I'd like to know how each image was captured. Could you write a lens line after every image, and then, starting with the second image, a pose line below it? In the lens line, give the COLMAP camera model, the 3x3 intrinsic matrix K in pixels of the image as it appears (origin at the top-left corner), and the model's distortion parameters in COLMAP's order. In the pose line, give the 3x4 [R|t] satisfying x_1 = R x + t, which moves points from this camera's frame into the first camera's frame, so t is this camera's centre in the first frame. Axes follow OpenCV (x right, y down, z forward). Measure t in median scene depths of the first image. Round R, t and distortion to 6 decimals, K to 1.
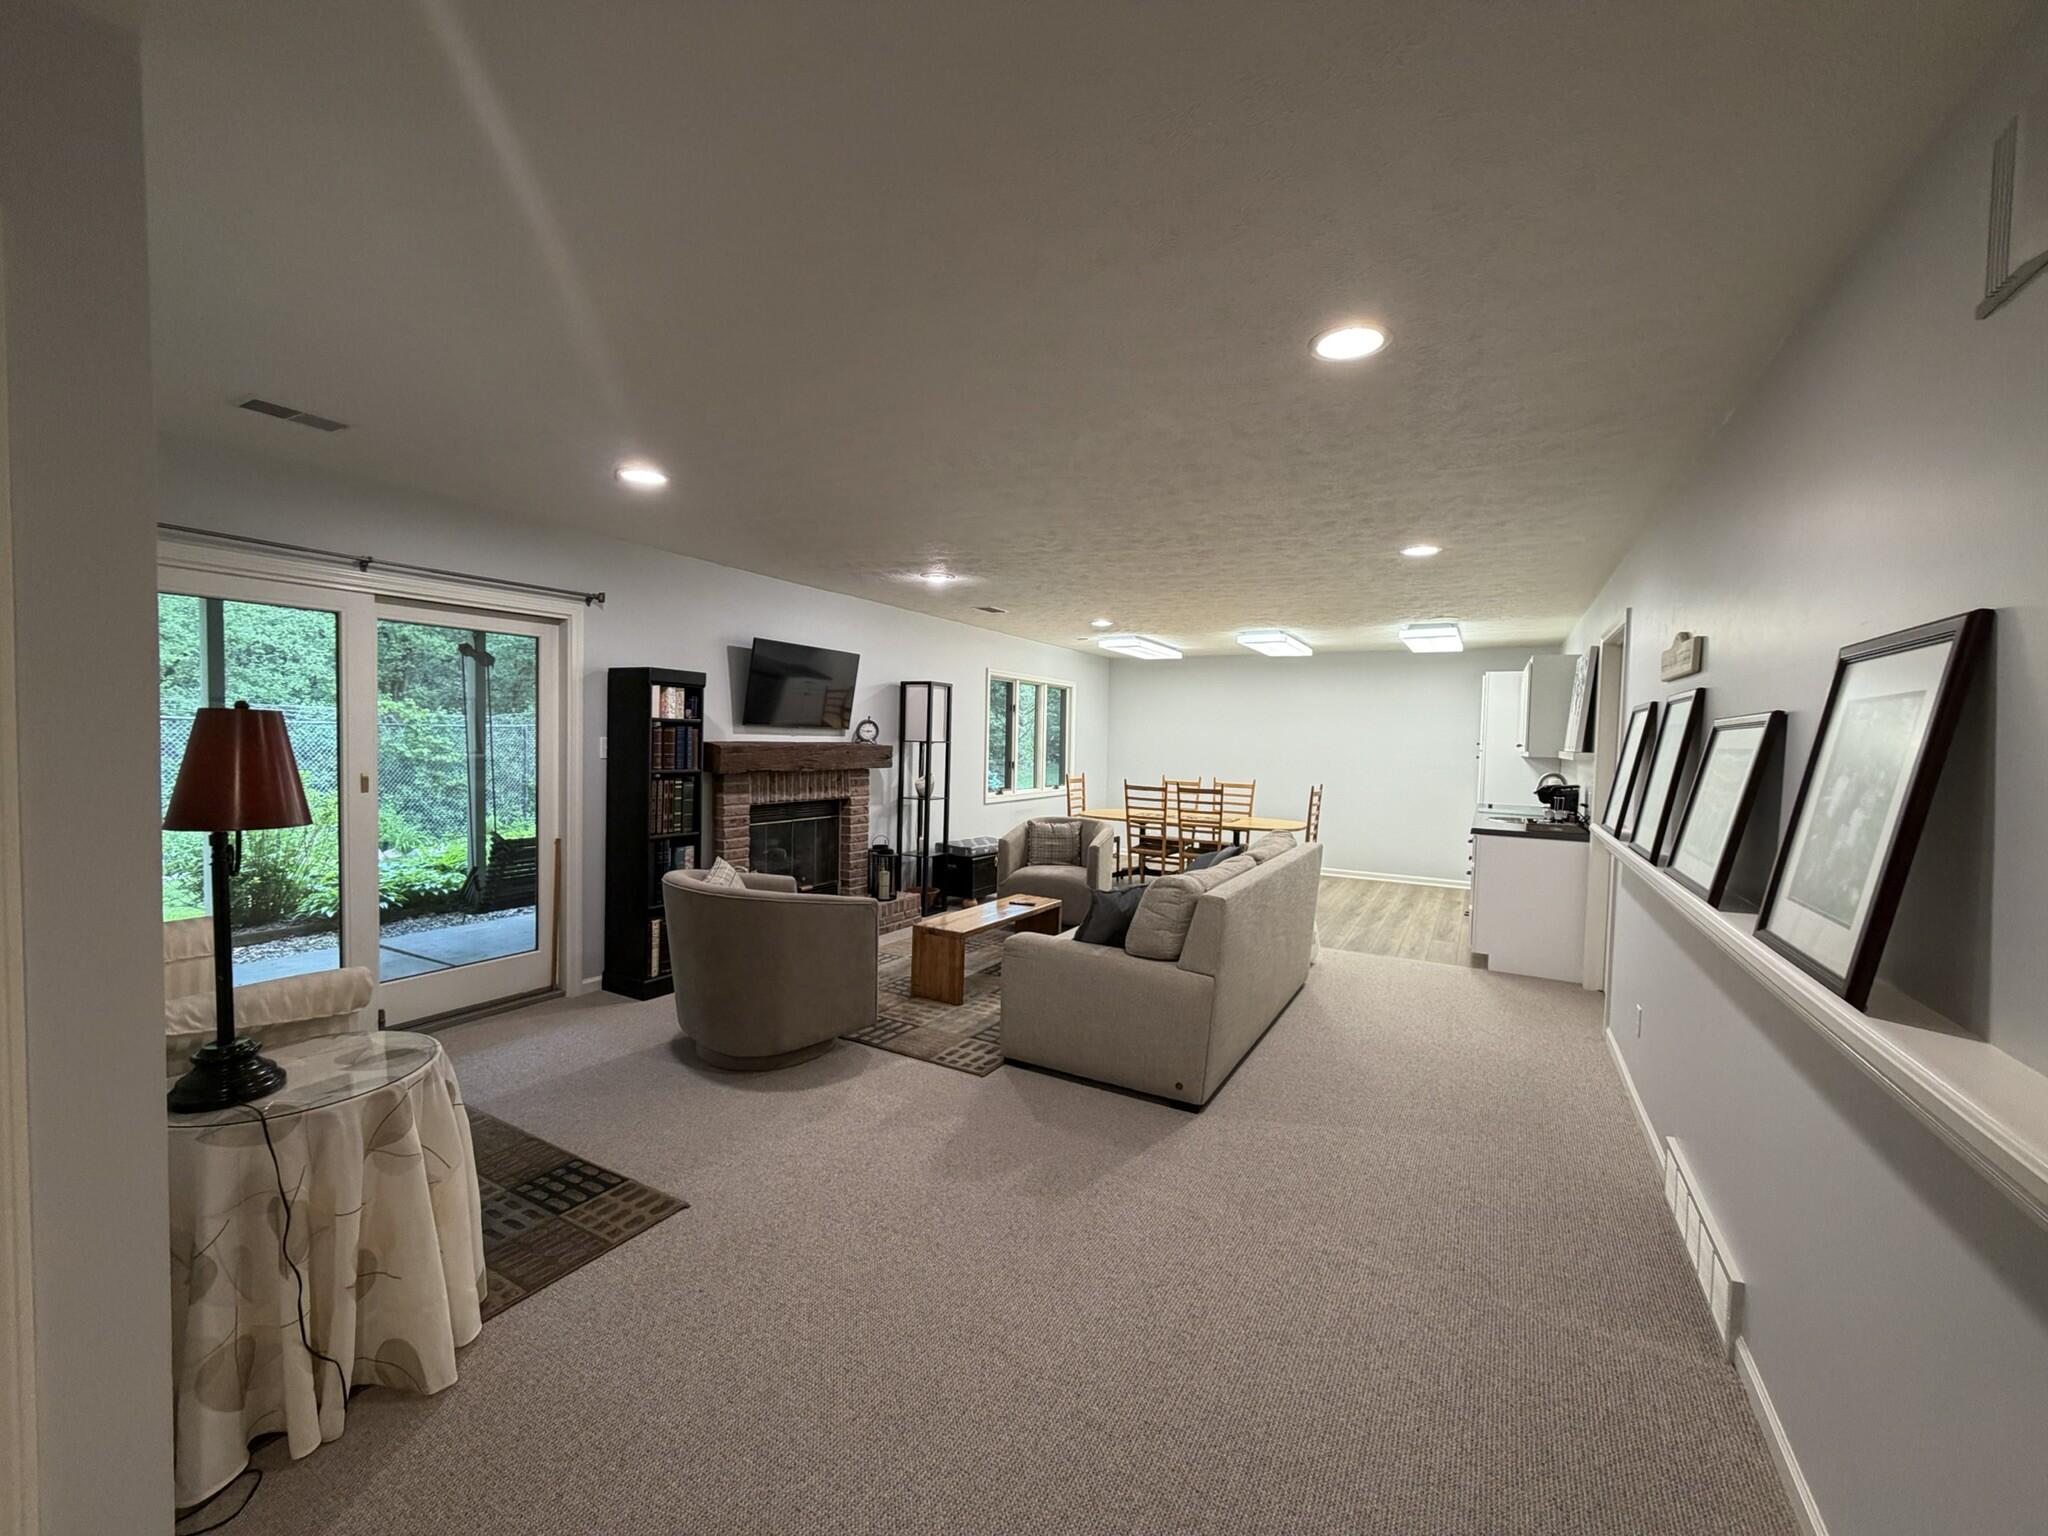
lens RADIAL K [[816.1, 0, 1029.9], [0, 816.1, 768.9], [0, 0, 1]] dist [-0.001662, 0.000490]
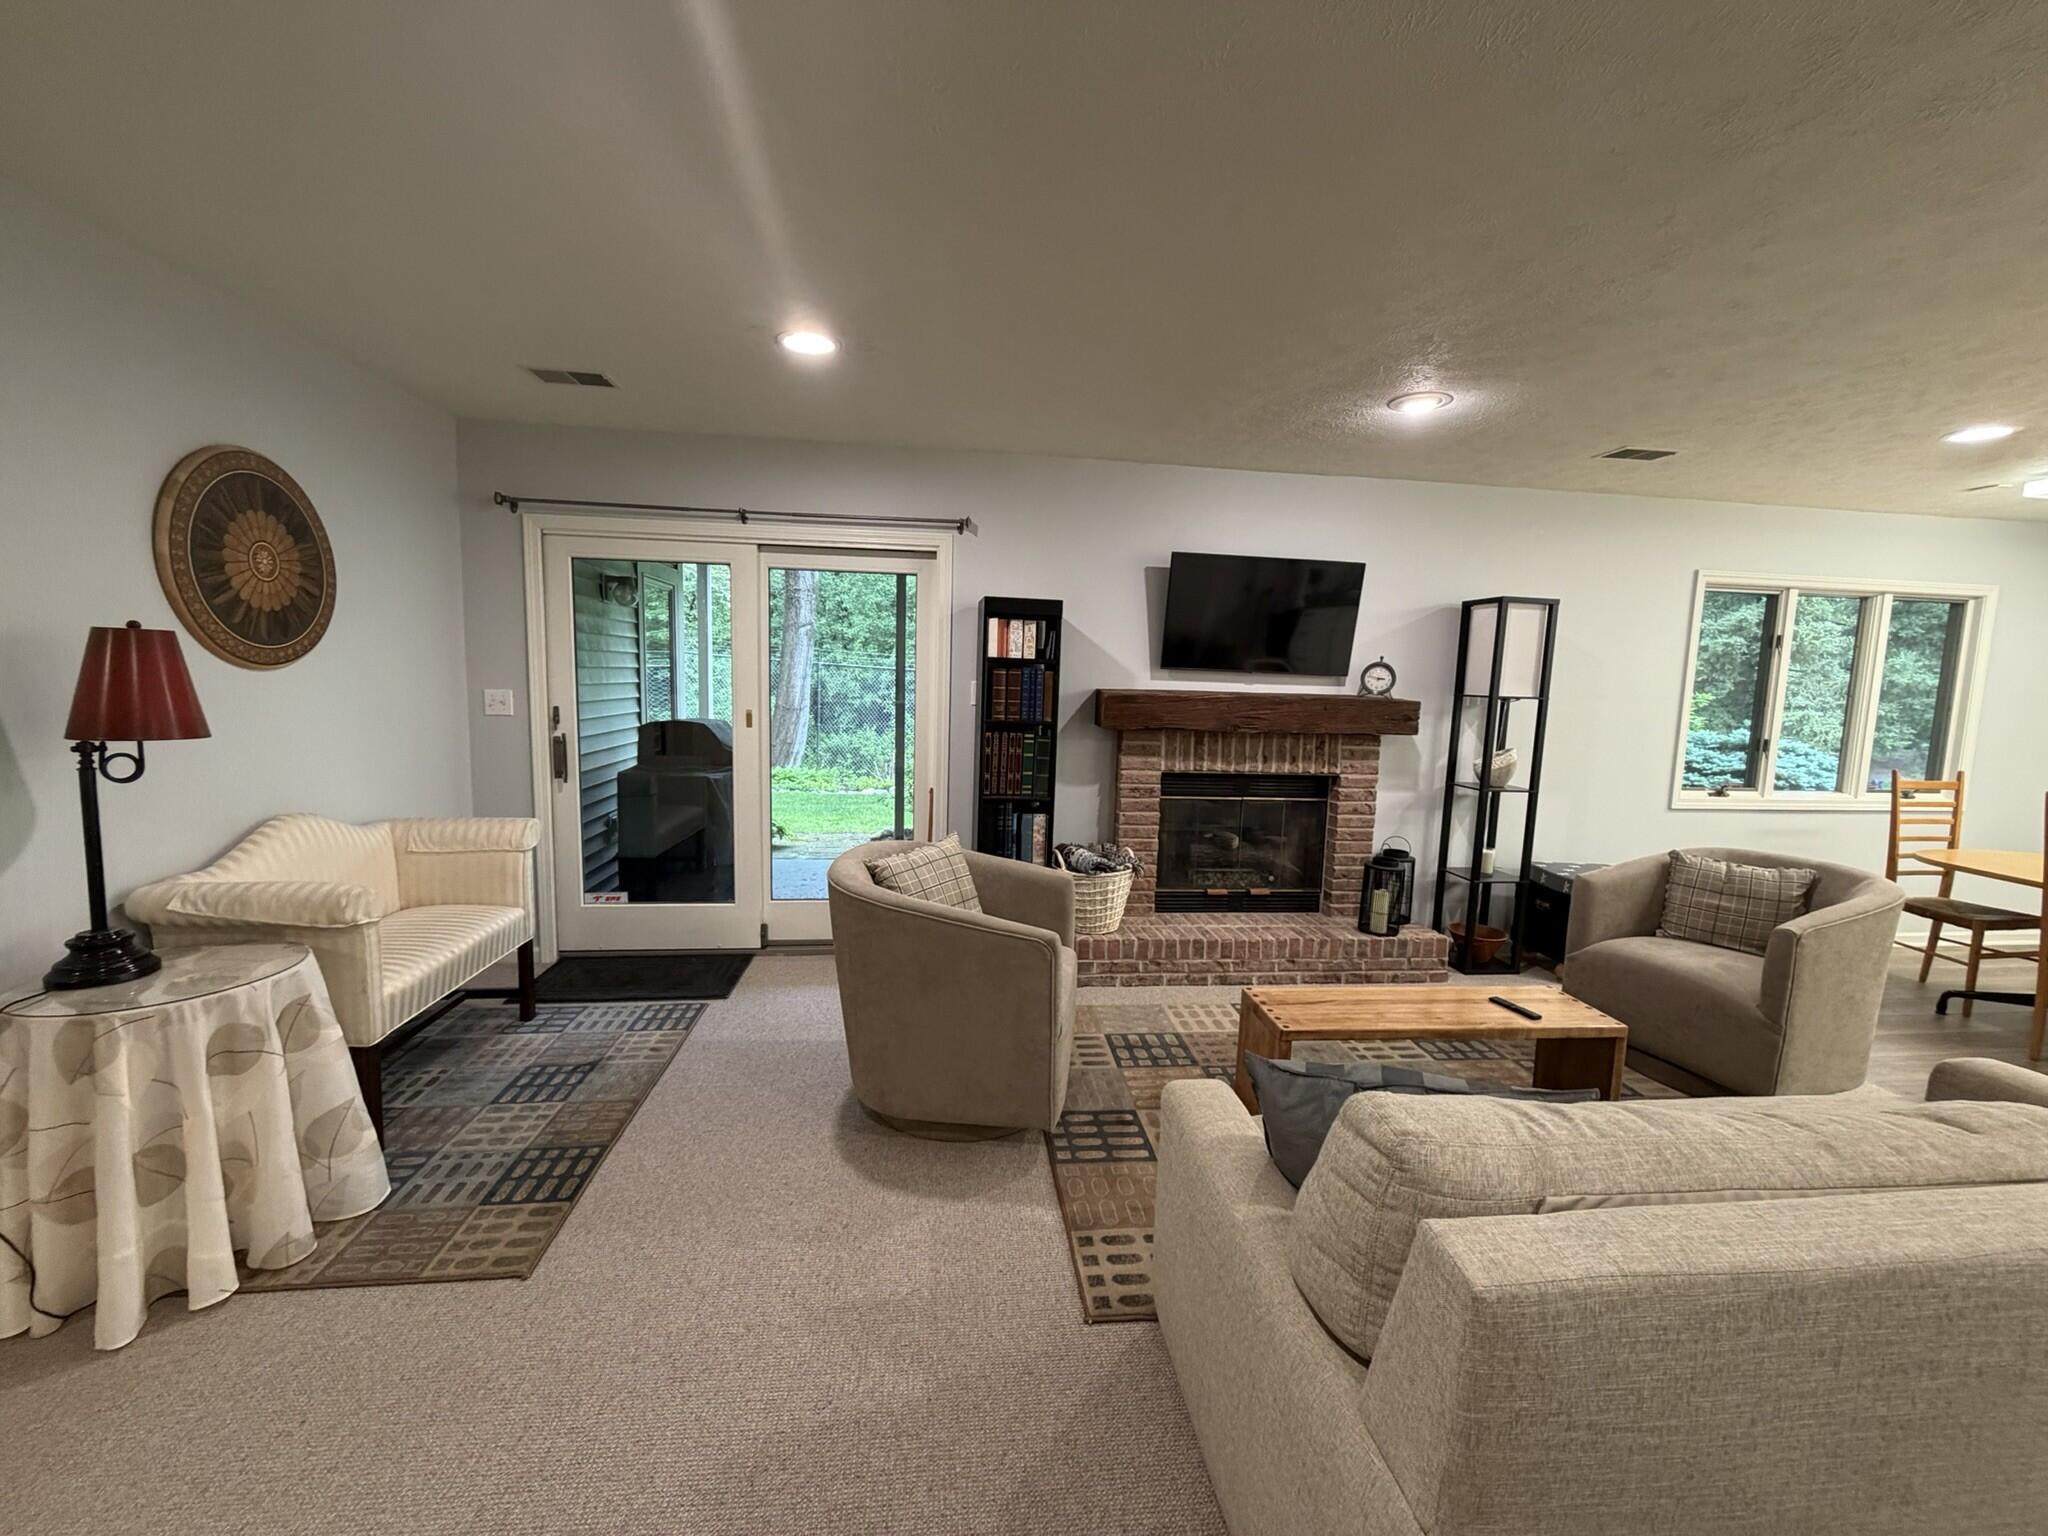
lens RADIAL K [[816.1, 0, 1029.9], [0, 816.1, 768.9], [0, 0, 1]] dist [-0.001662, 0.000490]
pose [[0.593762, 0.082429, -0.800407, 0.173351], [-0.047001, 0.996593, 0.067767, -0.004494], [0.803266, -0.002617, 0.595614, 0.373362]]
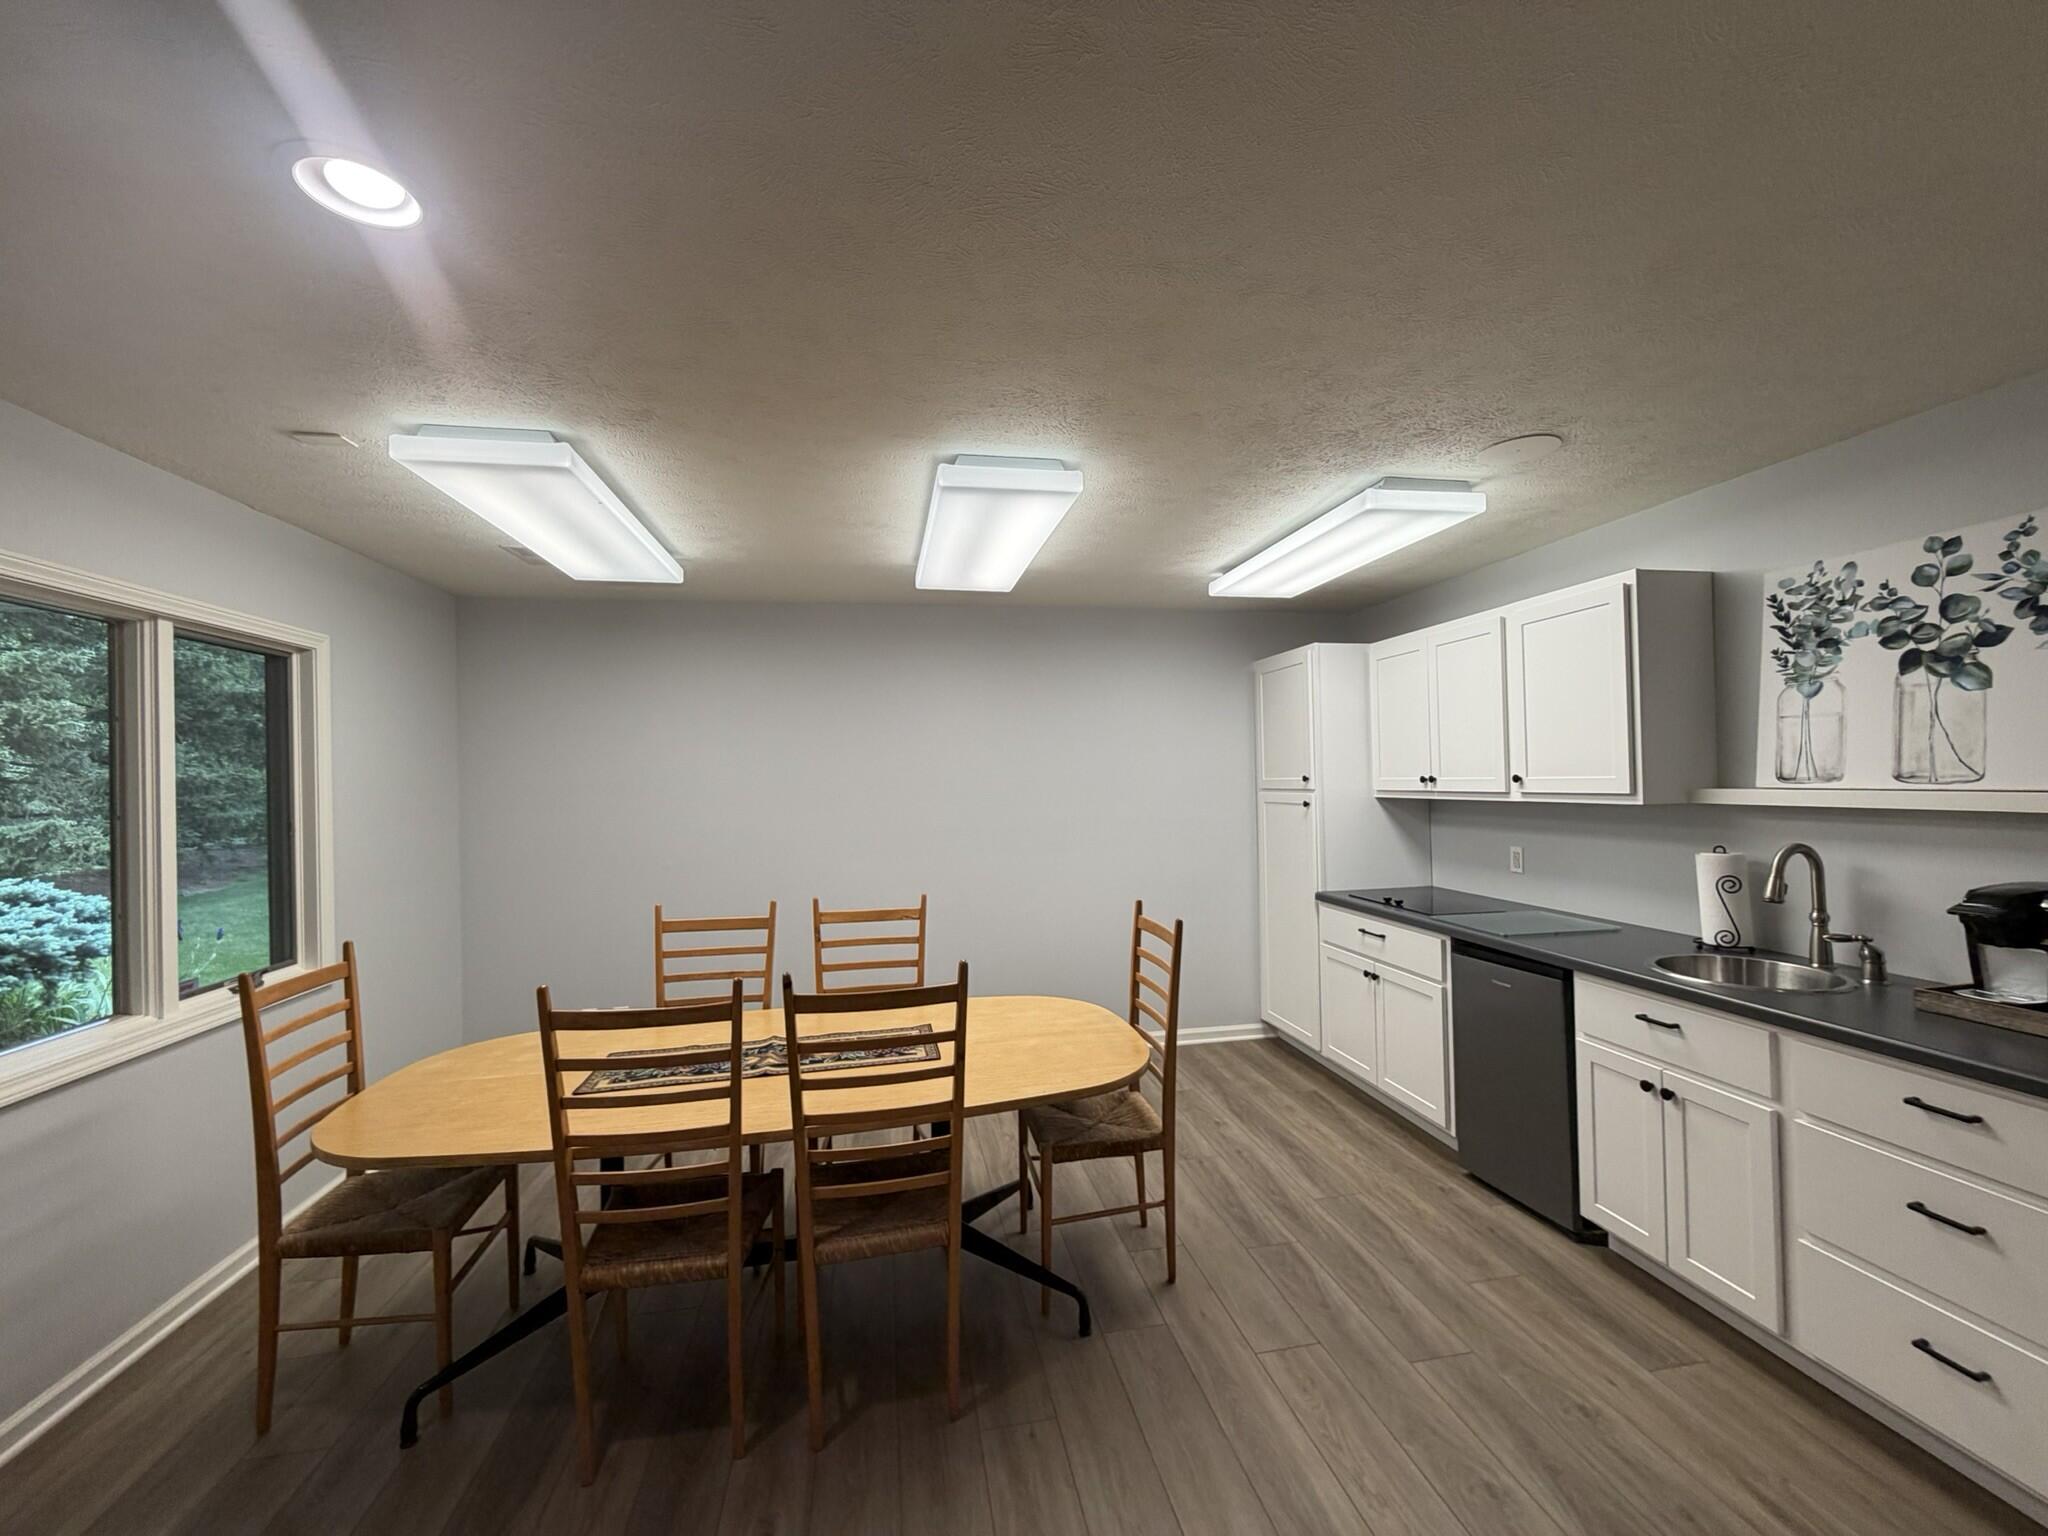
lens RADIAL K [[816.1, 0, 1029.9], [0, 816.1, 768.9], [0, 0, 1]] dist [-0.001662, 0.000490]
pose [[0.765966, -0.031199, 0.642123, 0.093492], [0.063673, 0.997592, -0.027484, -0.042400], [-0.639720, 0.061938, 0.766109, 0.895368]]
